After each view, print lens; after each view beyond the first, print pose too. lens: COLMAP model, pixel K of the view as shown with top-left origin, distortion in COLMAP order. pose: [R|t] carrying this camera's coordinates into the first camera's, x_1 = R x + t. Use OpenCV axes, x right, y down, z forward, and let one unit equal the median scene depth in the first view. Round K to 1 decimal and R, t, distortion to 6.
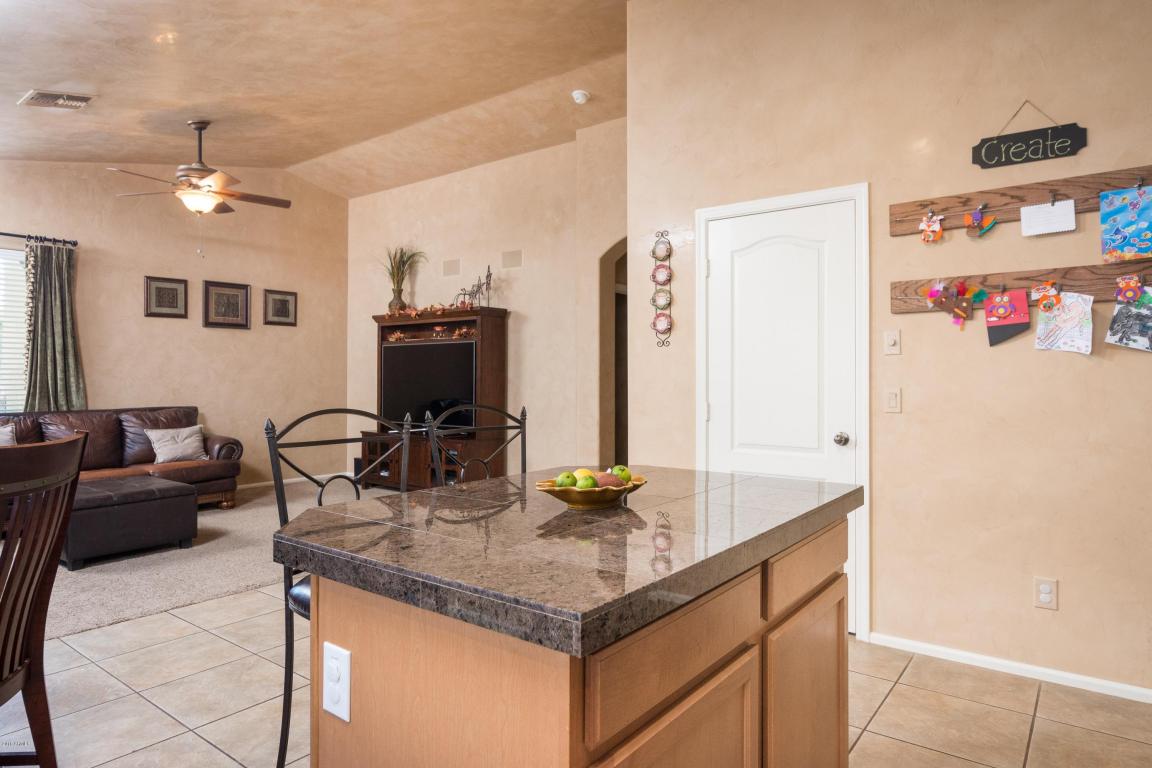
lens RADIAL K [[696.4, 0, 586.5], [0, 696.4, 373.1], [0, 0, 1]] dist [-0.002076, -0.006997]
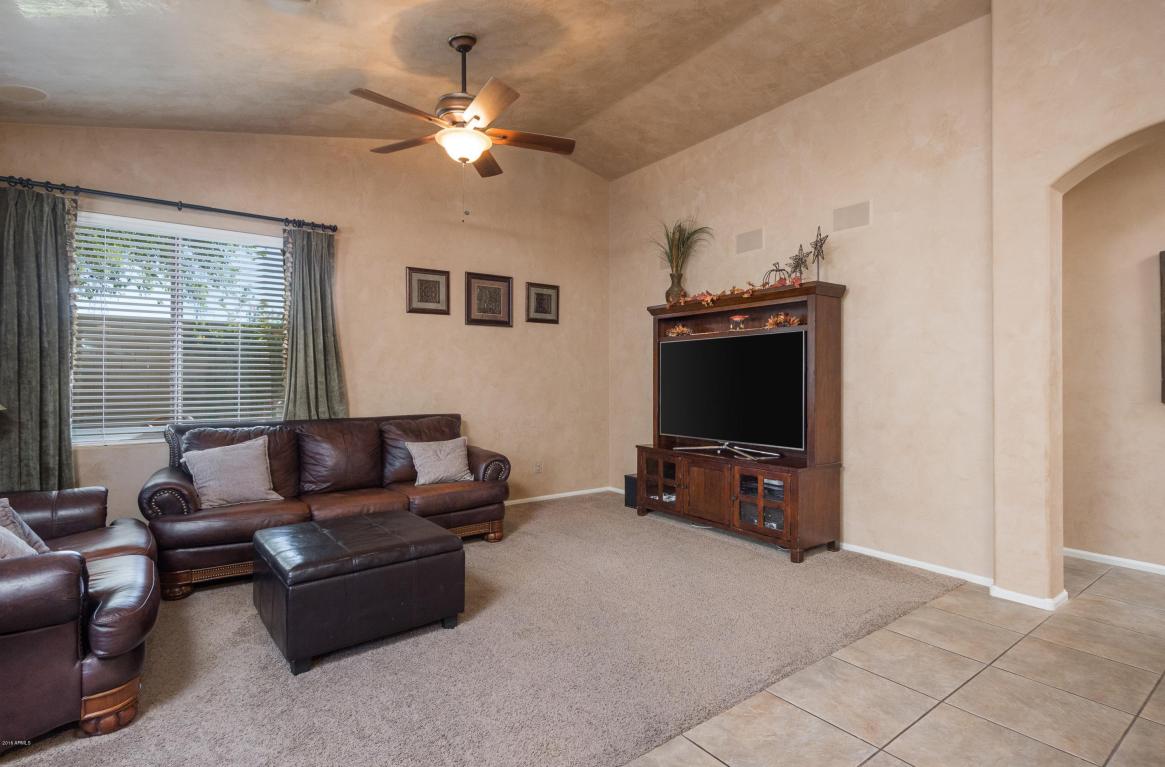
lens RADIAL K [[557.3, 0, 577.7], [0, 557.3, 385.1], [0, 0, 1]] dist [-0.000862, -0.001153]
pose [[0.957913, 0.000346, -0.287058, -0.212844], [0.002924, 0.999936, 0.010961, 0.003756], [0.287044, -0.011339, 0.957850, 0.364030]]
